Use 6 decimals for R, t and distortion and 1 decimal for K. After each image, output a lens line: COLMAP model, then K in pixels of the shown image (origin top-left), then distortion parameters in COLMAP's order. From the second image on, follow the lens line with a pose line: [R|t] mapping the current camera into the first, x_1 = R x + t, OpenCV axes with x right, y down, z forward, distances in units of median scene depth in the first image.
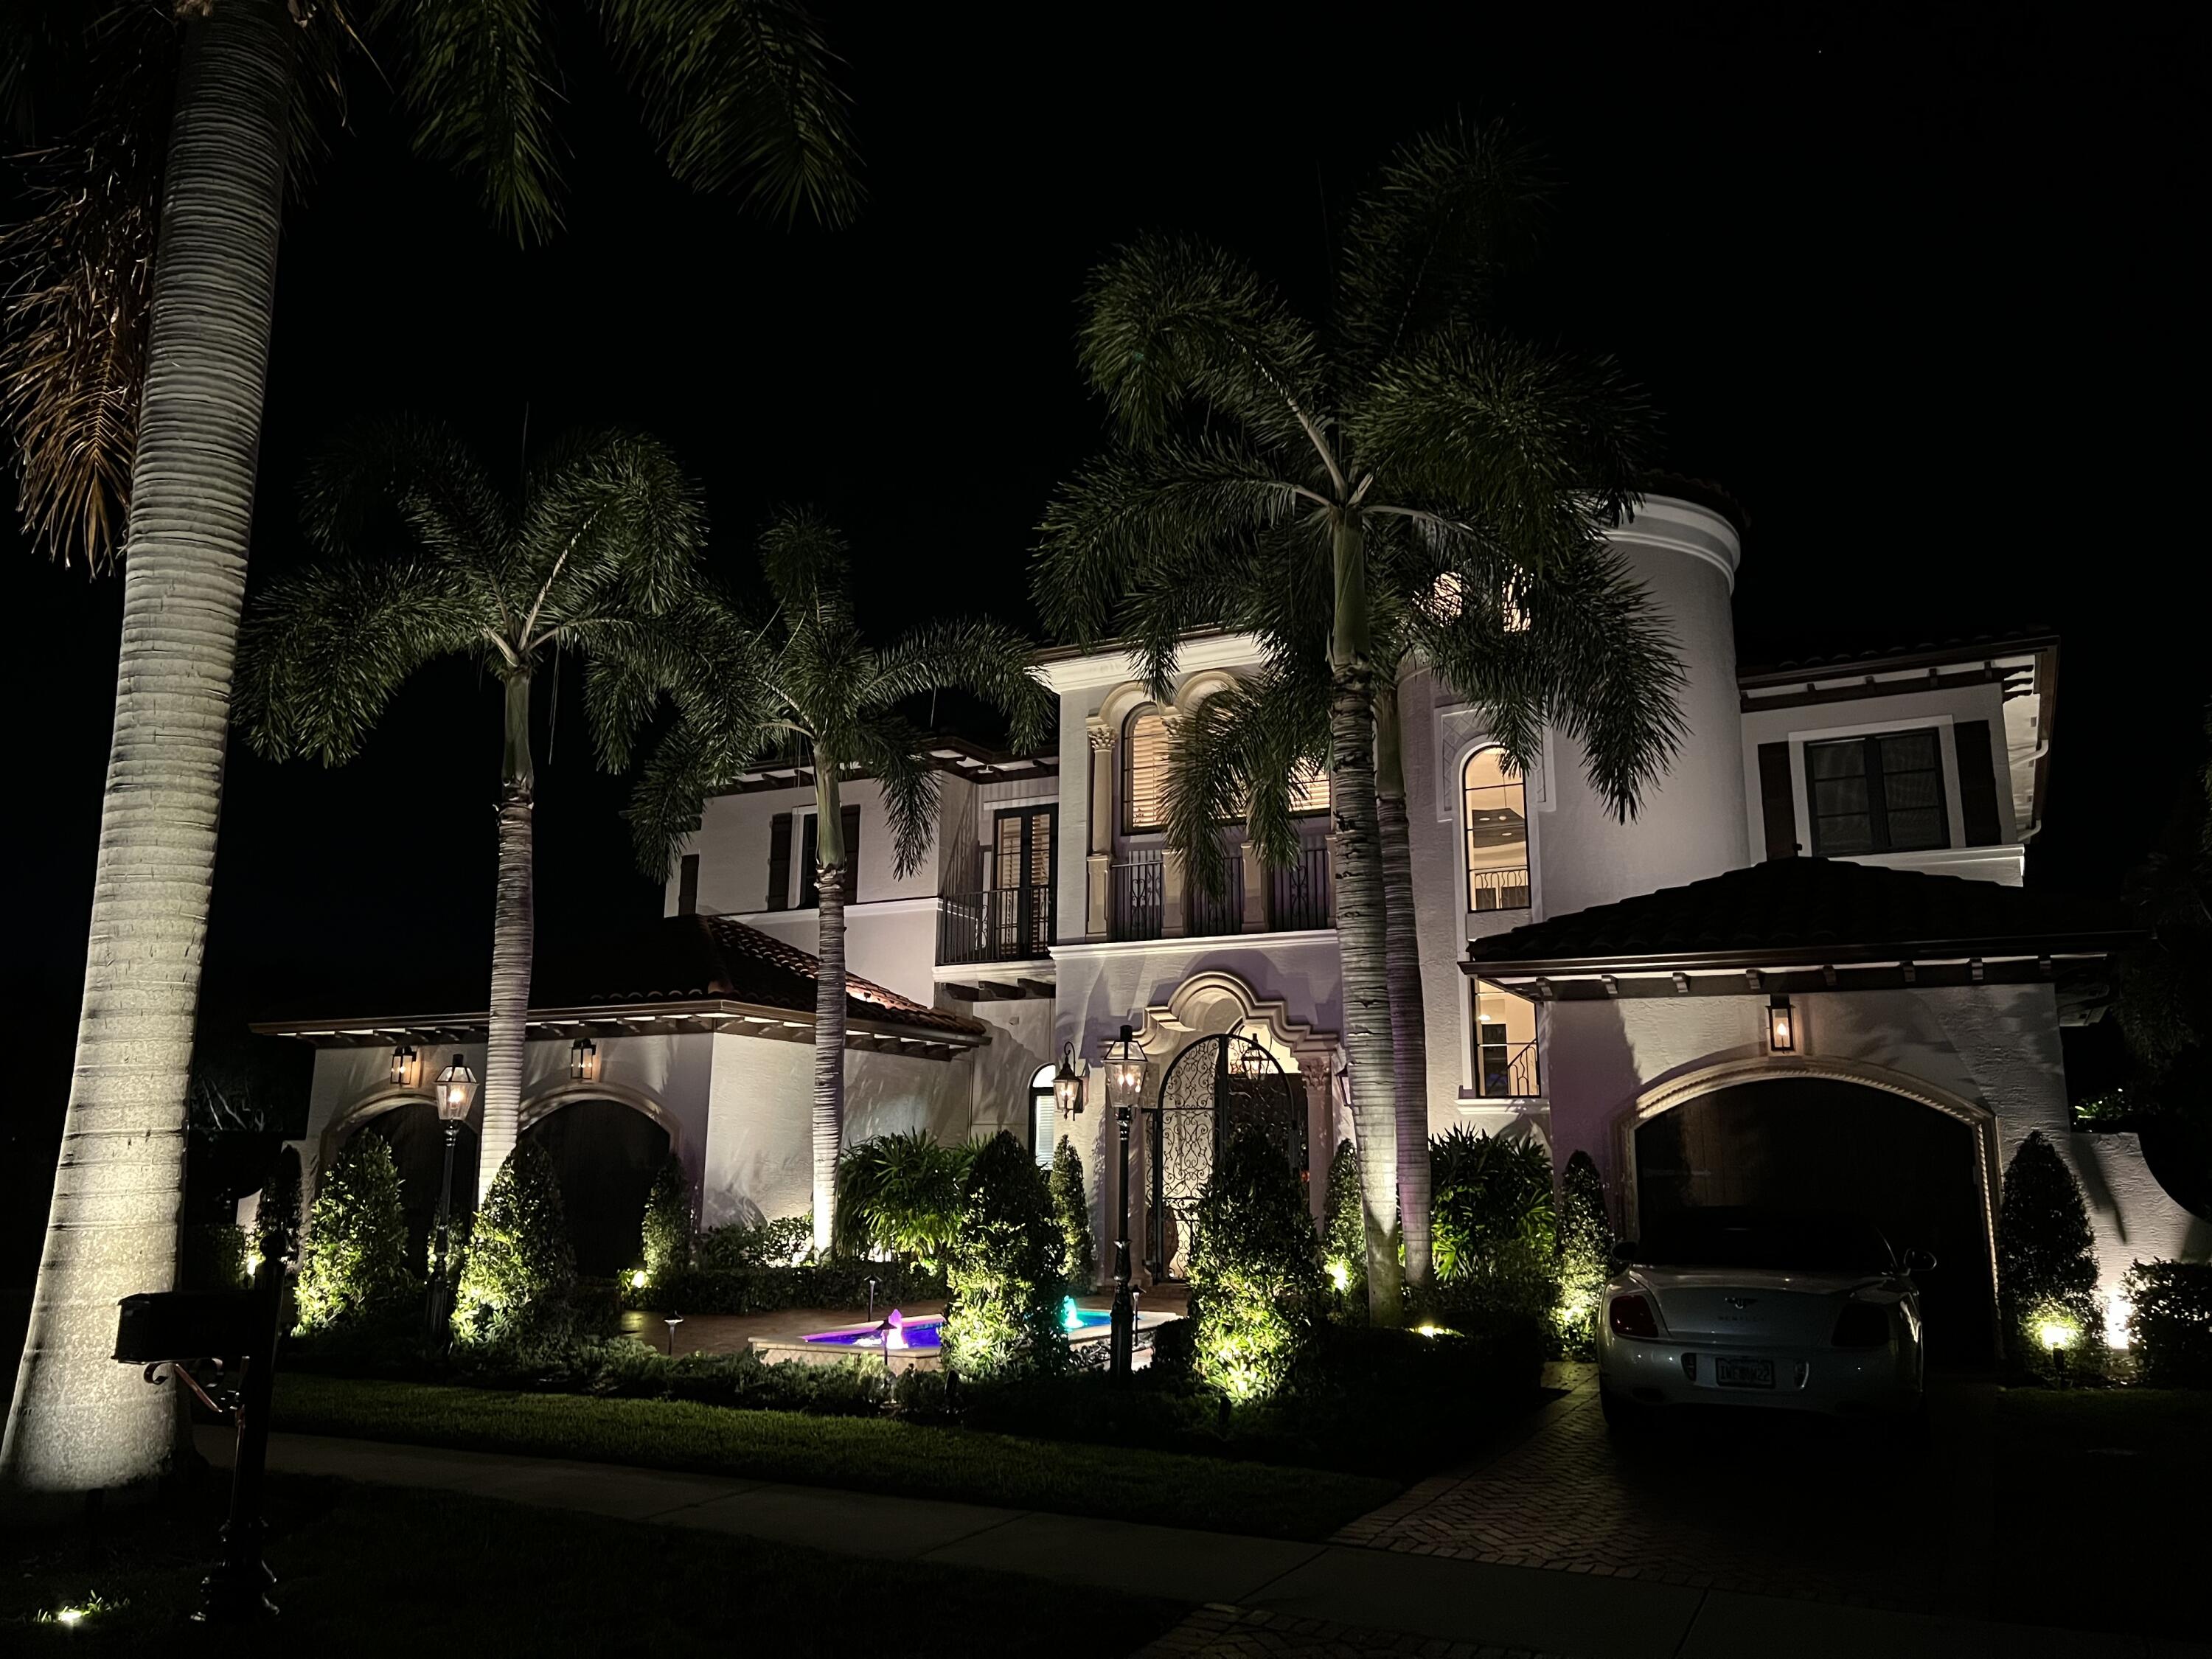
lens RADIAL K [[1663.4, 0, 1104.6], [0, 1663.4, 815.8], [0, 0, 1]] dist [0.142968, -0.332720]
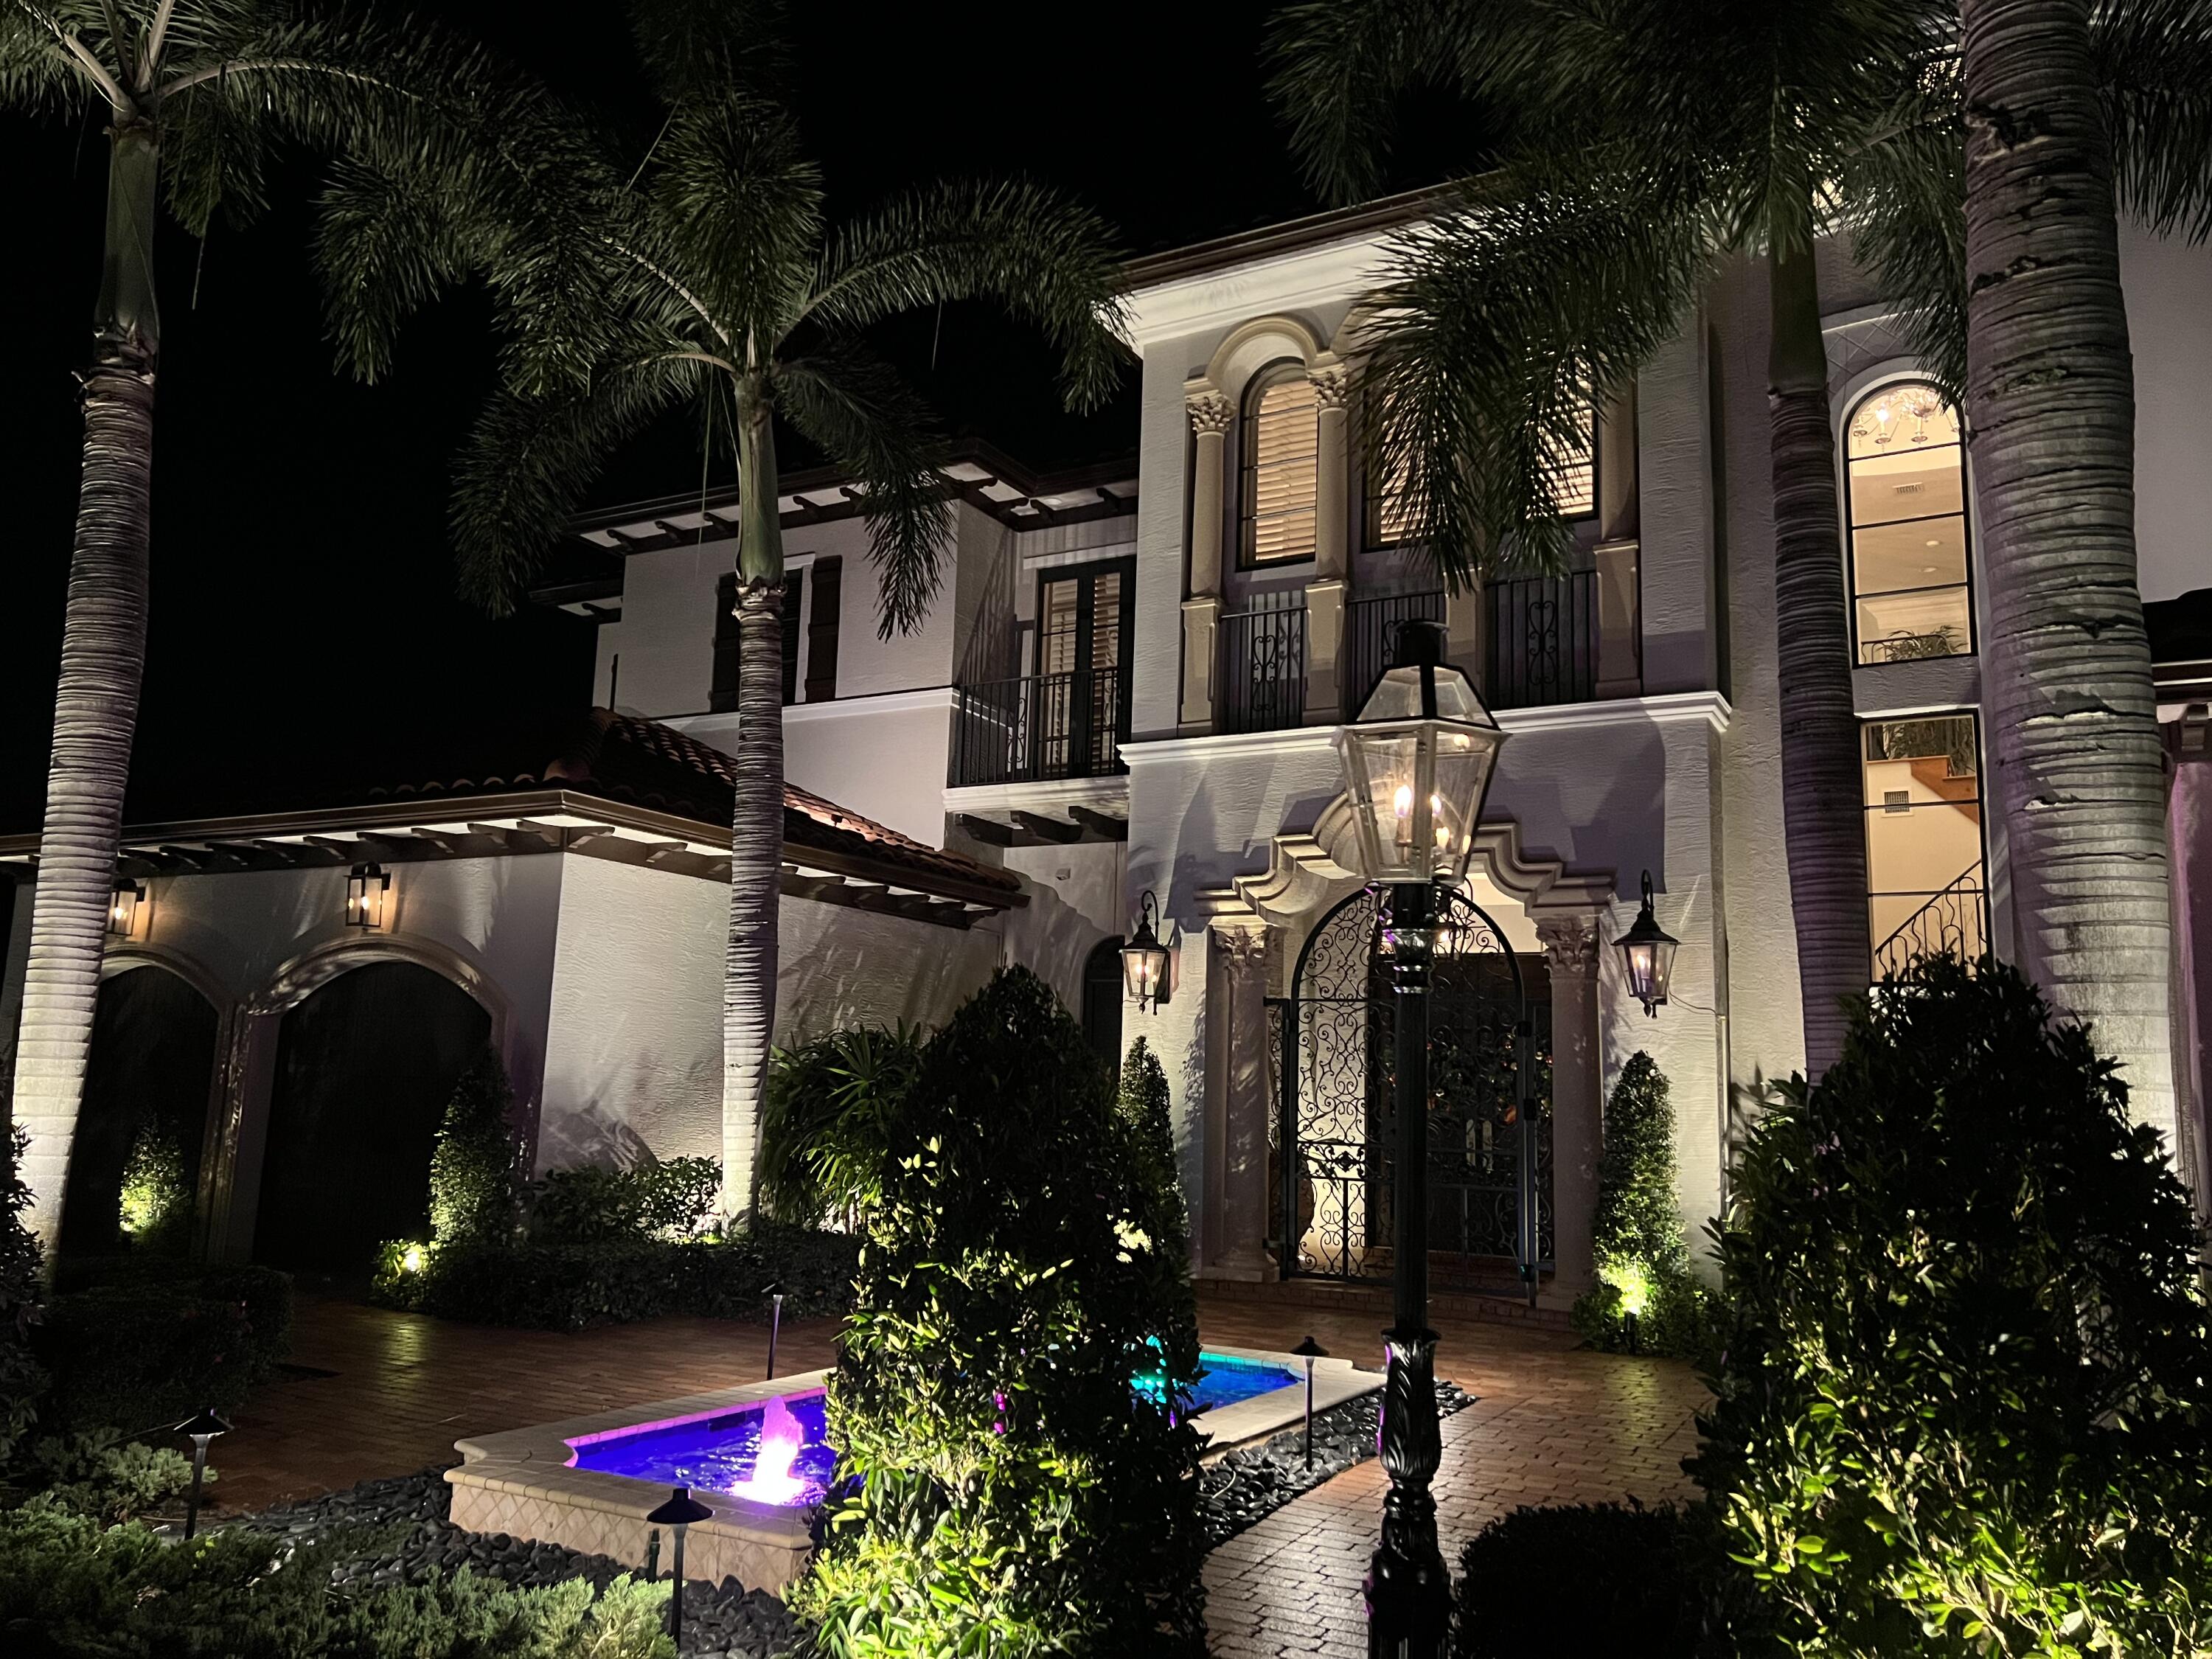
lens RADIAL K [[1648.9, 0, 1097.2], [0, 1648.9, 830.8], [0, 0, 1]] dist [0.091285, -0.123326]
pose [[0.999131, 0.018859, -0.037178, -0.018372], [-0.016966, 0.998575, 0.050589, 0.082921], [0.038079, -0.049914, 0.998027, 0.387509]]
